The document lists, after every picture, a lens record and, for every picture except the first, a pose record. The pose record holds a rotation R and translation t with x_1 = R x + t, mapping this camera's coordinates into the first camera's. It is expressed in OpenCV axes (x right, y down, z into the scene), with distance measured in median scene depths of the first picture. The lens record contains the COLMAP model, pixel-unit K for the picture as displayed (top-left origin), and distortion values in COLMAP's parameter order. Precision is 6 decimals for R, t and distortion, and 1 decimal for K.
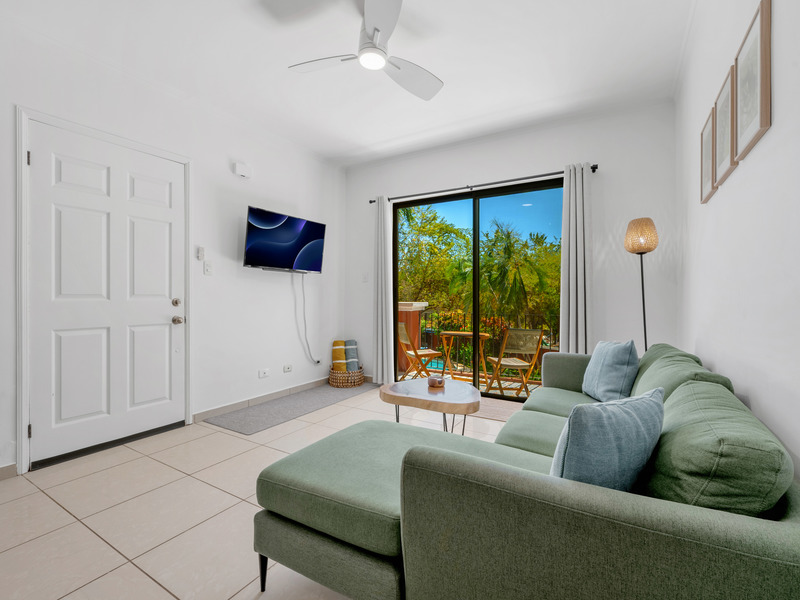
lens RADIAL K [[365.9, 0, 400.9], [0, 365.9, 294.4], [0, 0, 1]] dist [-0.004421, -0.001395]
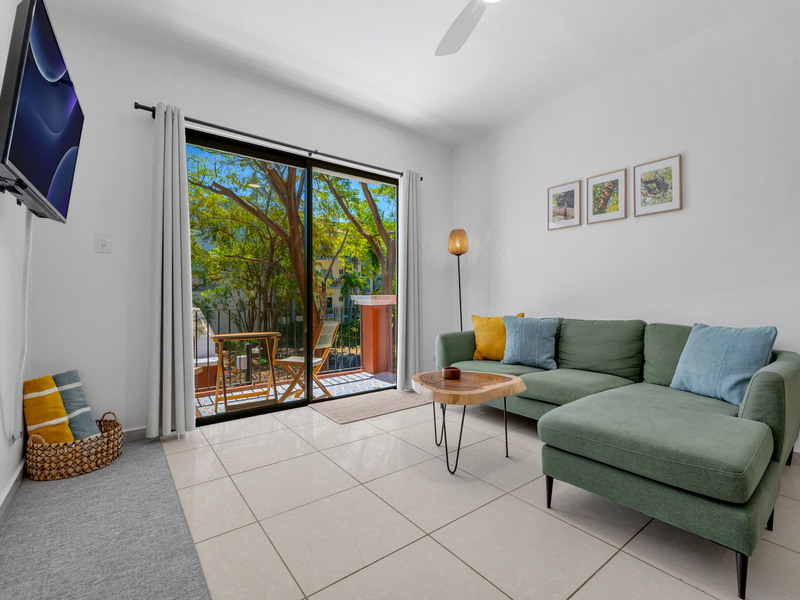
lens RADIAL K [[374.4, 0, 407.1], [0, 374.4, 296.5], [0, 0, 1]] dist [-0.001207, -0.000148]
pose [[0.365500, -0.005437, 0.930795, -0.494544], [-0.004048, 0.999964, 0.007431, 0.023809], [-0.930803, -0.006484, 0.365465, 0.467474]]
